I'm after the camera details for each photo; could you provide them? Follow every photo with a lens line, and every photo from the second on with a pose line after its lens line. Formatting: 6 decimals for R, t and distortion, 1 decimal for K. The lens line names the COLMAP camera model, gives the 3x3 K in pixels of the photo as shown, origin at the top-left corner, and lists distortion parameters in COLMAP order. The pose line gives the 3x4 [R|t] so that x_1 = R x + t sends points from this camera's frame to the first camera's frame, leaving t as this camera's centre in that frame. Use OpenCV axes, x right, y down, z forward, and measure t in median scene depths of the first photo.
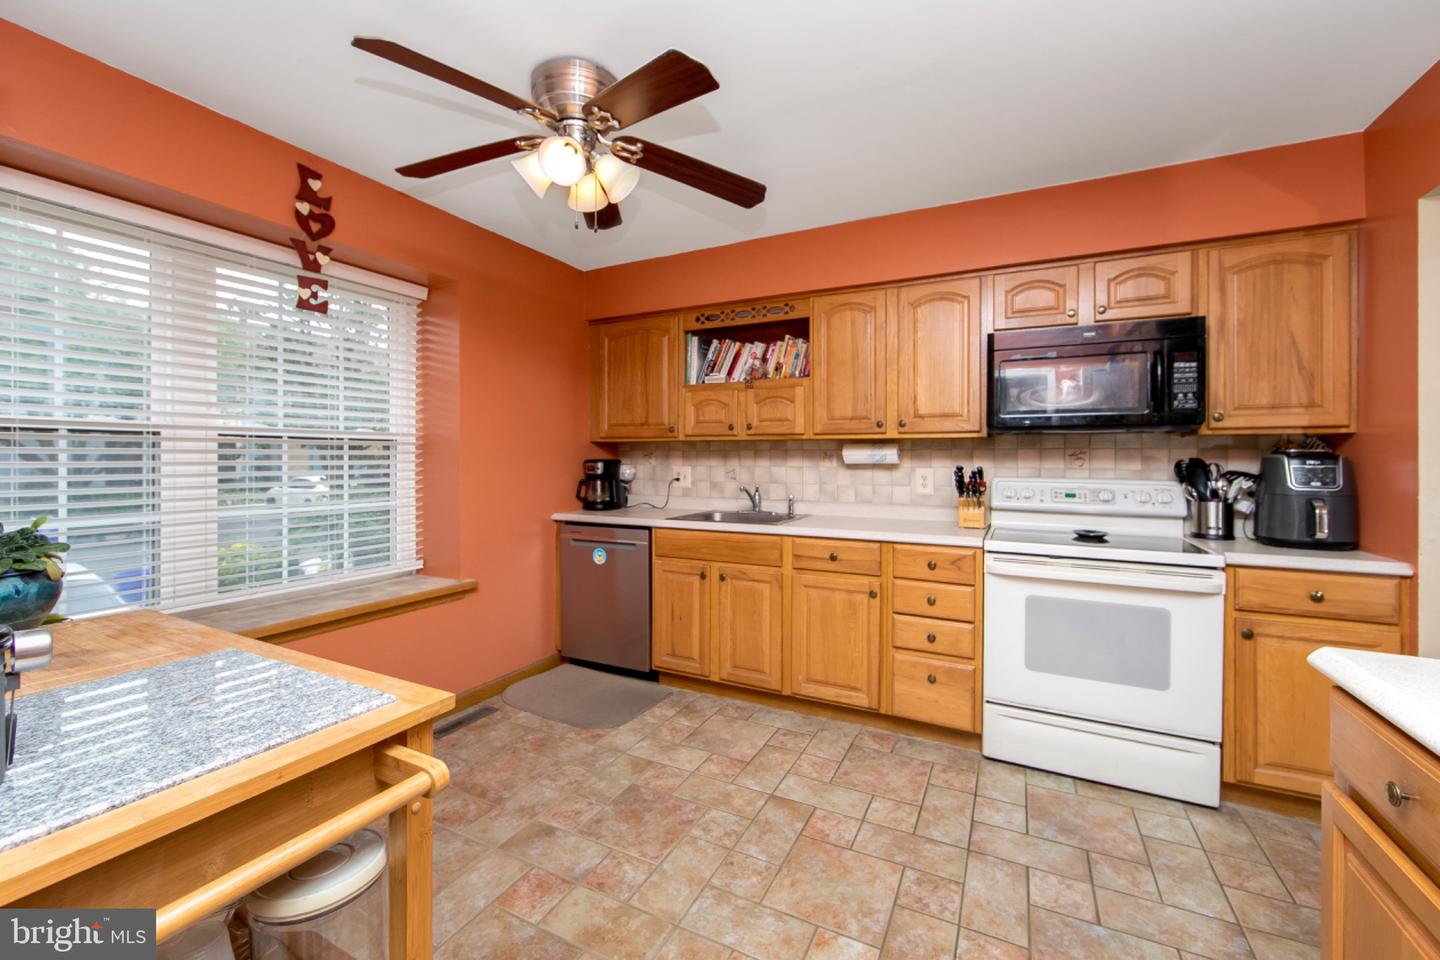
lens RADIAL K [[574.0, 0, 716.3], [0, 574.0, 475.3], [0, 0, 1]] dist [-0.001856, -0.000056]
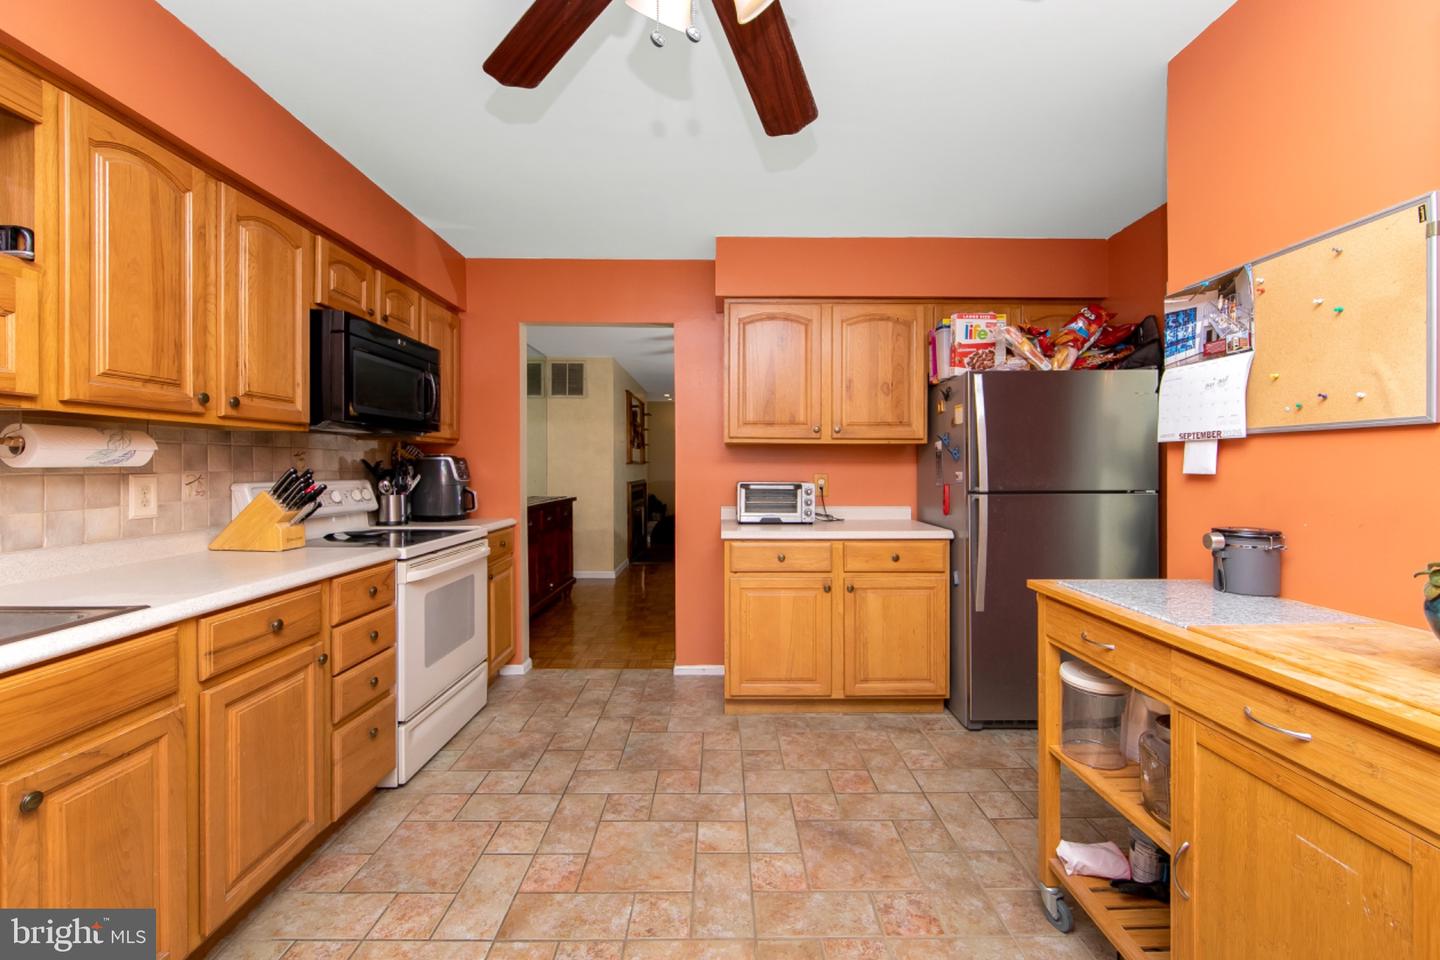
lens RADIAL K [[608.0, 0, 720.0], [0, 608.0, 480.0], [0, 0, 1]] dist [-0.001024, -0.000081]
pose [[-0.471492, -0.026476, 0.881473, -0.633550], [0.021574, 0.998904, 0.041543, -0.026034], [-0.881606, 0.038605, -0.470404, 1.027628]]
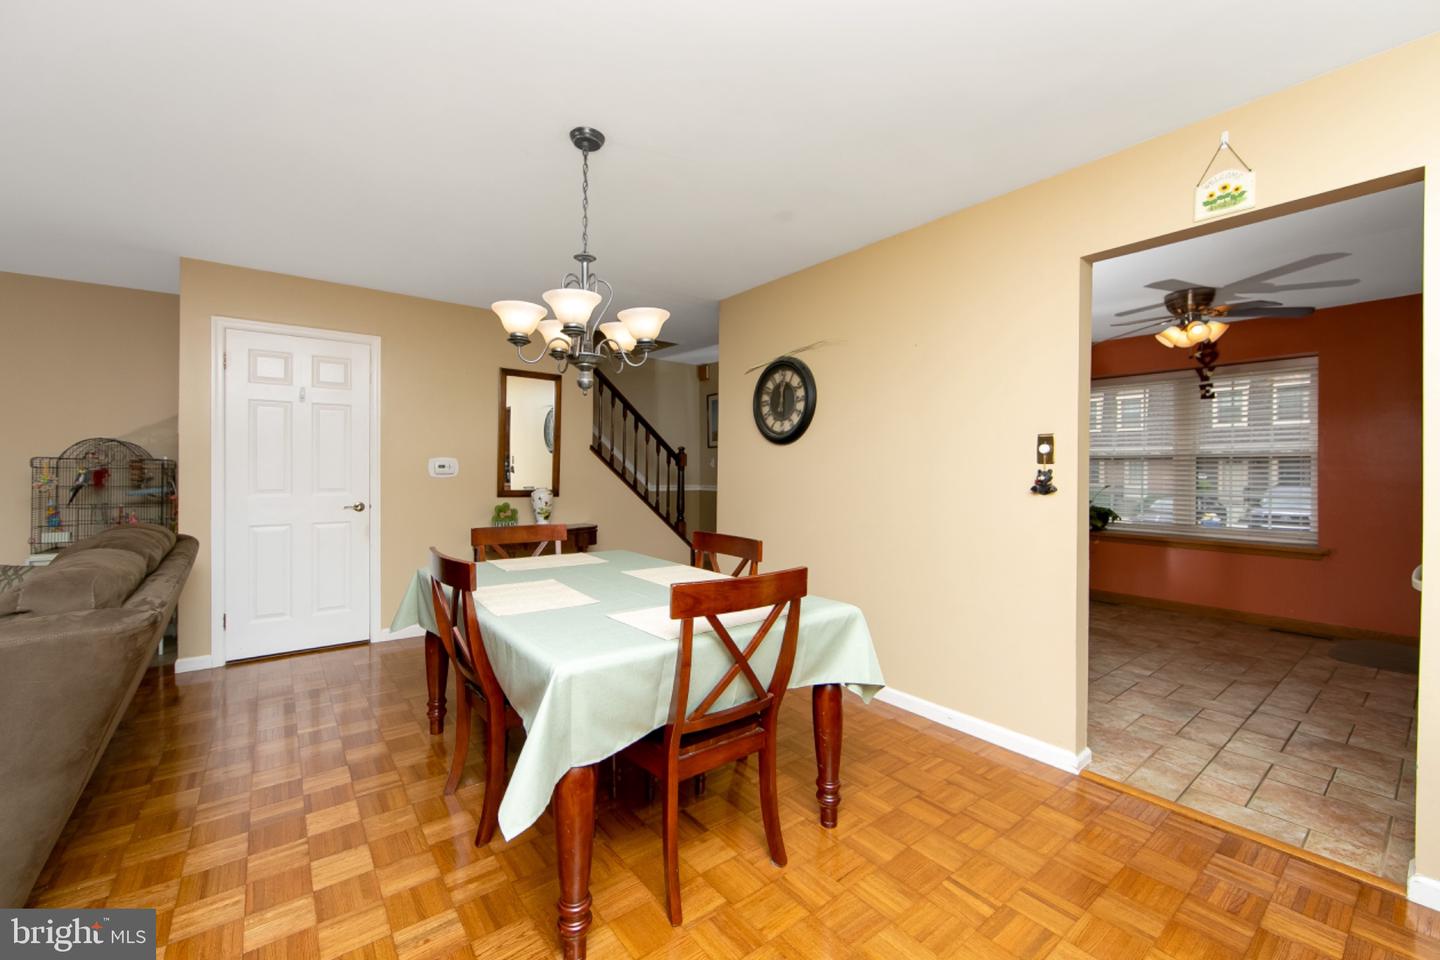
lens RADIAL K [[574.0, 0, 716.3], [0, 574.0, 475.3], [0, 0, 1]] dist [-0.001856, -0.000056]
pose [[-0.404066, 0.004549, -0.914719, 1.994939], [-0.029589, 0.999399, 0.018040, 0.013224], [0.914251, 0.034355, -0.403689, 0.205514]]
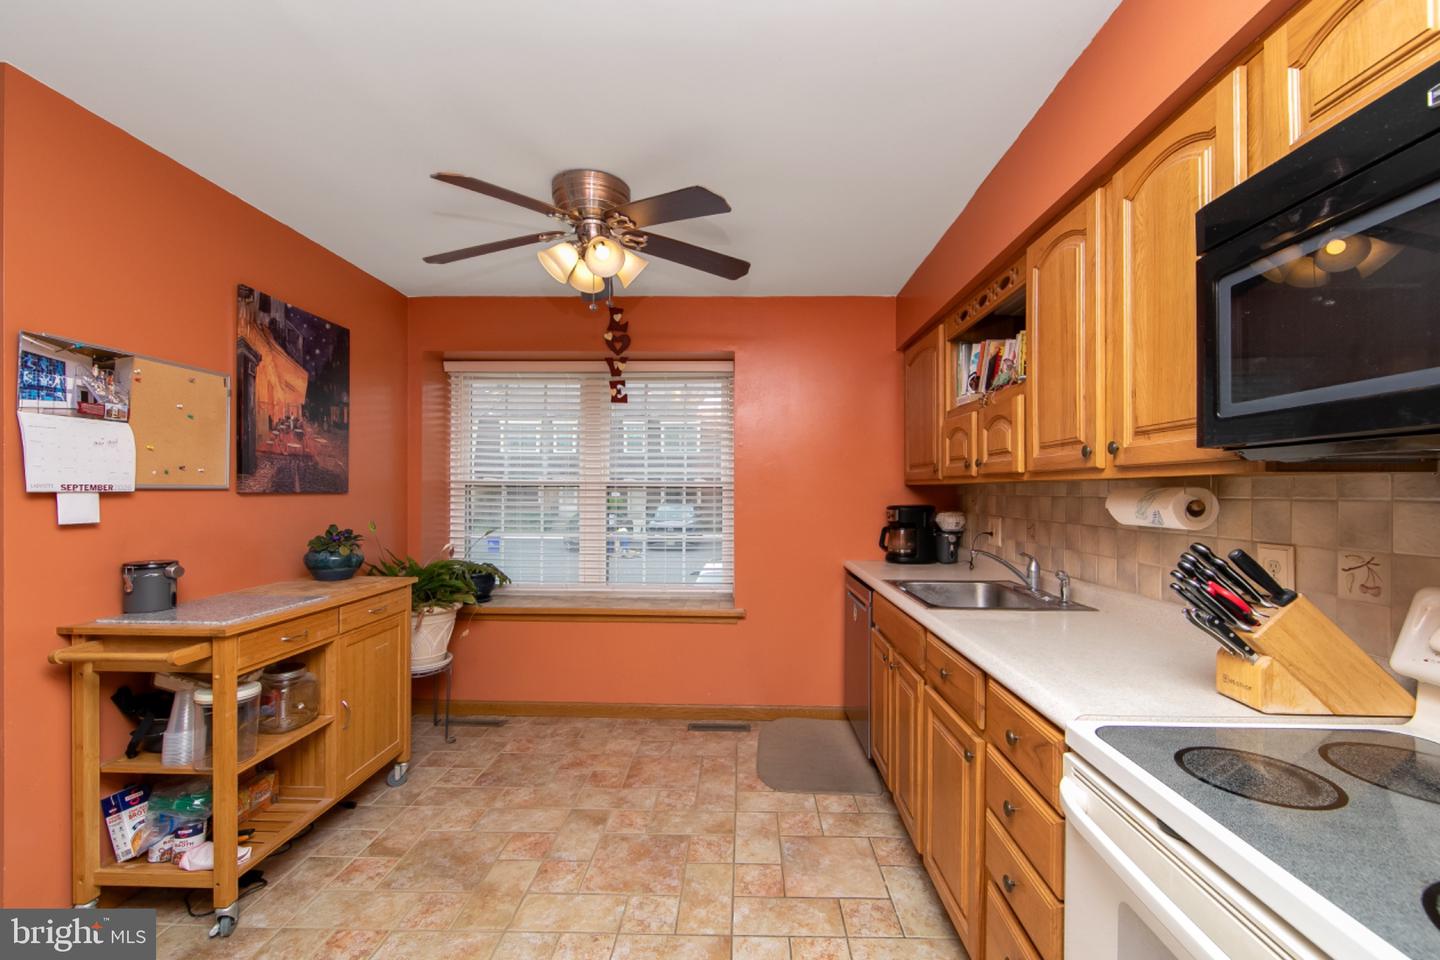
lens RADIAL K [[573.2, 0, 720.3], [0, 573.2, 506.3], [0, 0, 1]] dist [-0.001494, -0.000097]
pose [[0.446392, 0.022835, -0.894546, 0.745060], [-0.029858, 0.999498, 0.010614, -0.043977], [0.894339, 0.021971, 0.446850, 0.585283]]
